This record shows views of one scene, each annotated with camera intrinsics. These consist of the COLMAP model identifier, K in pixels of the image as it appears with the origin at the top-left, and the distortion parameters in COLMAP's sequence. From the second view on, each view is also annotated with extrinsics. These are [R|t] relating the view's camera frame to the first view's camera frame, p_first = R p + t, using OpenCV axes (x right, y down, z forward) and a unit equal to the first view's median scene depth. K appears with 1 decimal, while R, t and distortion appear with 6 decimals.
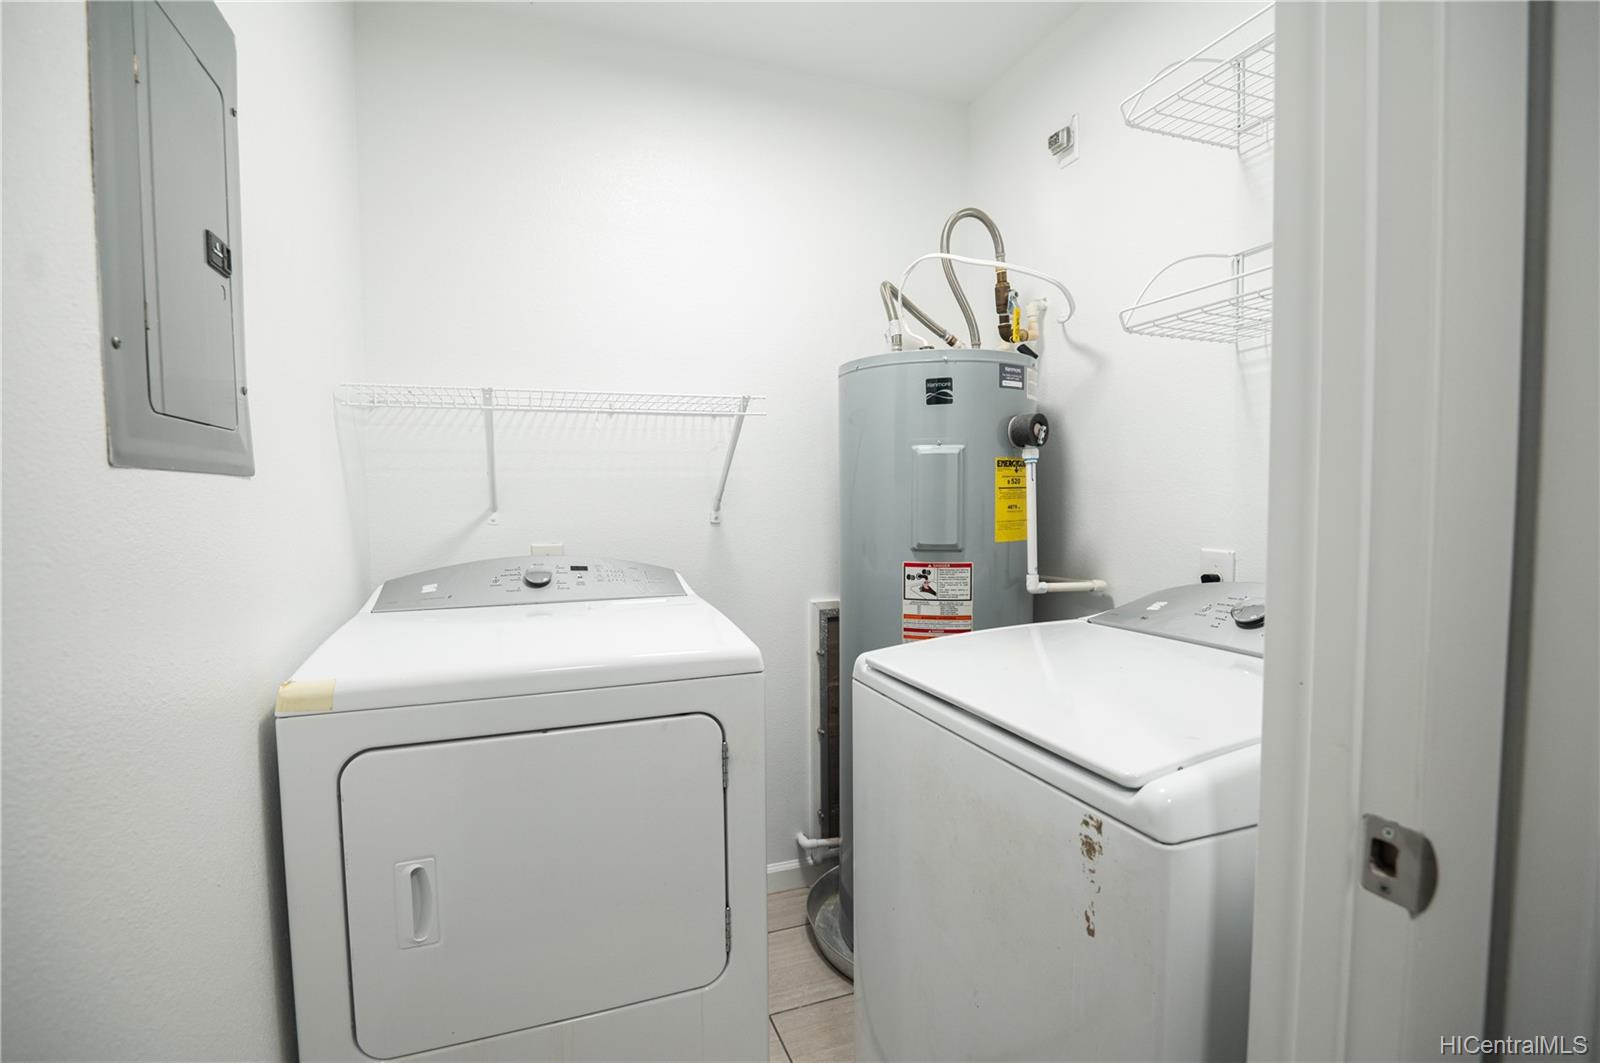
lens RADIAL K [[747.5, 0, 800.0], [0, 747.5, 531.5], [0, 0, 1]] dist [0.026006, -0.000036]
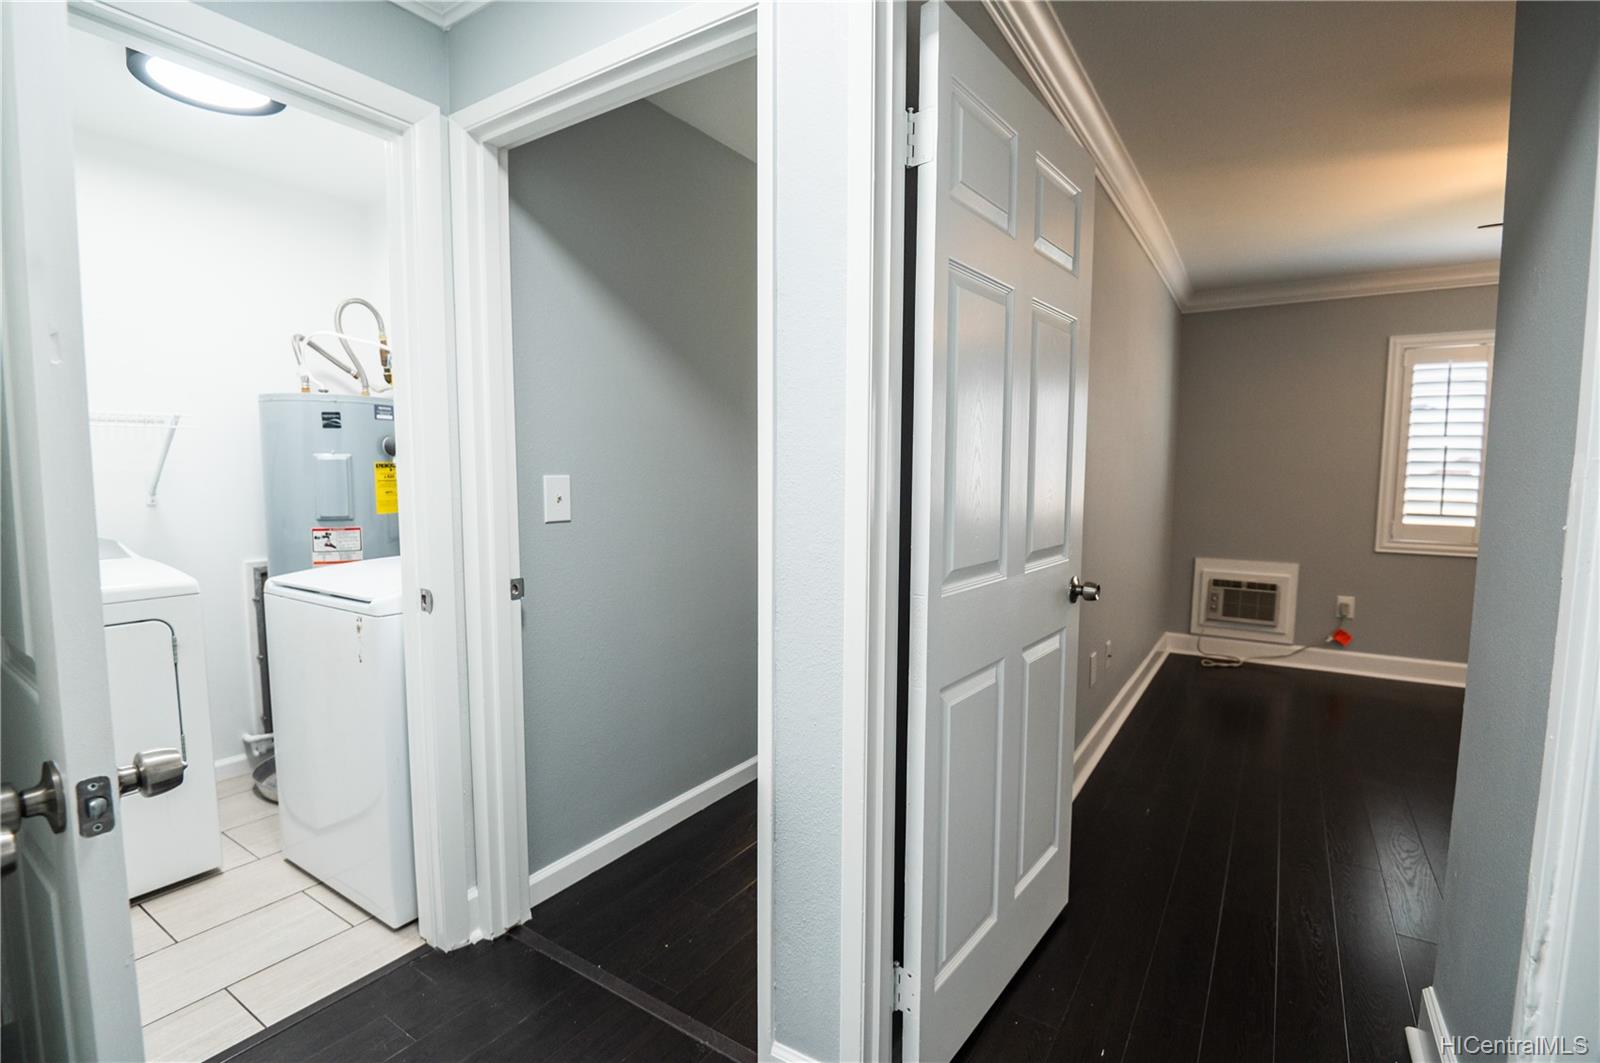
lens RADIAL K [[742.5, 0, 799.9], [0, 742.5, 536.5], [0, 0, 1]] dist [-0.020582, -0.000107]
pose [[0.806994, -0.040852, 0.589146, 0.055991], [0.016963, 0.998796, 0.046023, 0.004824], [-0.590317, -0.027147, 0.806715, -0.841675]]
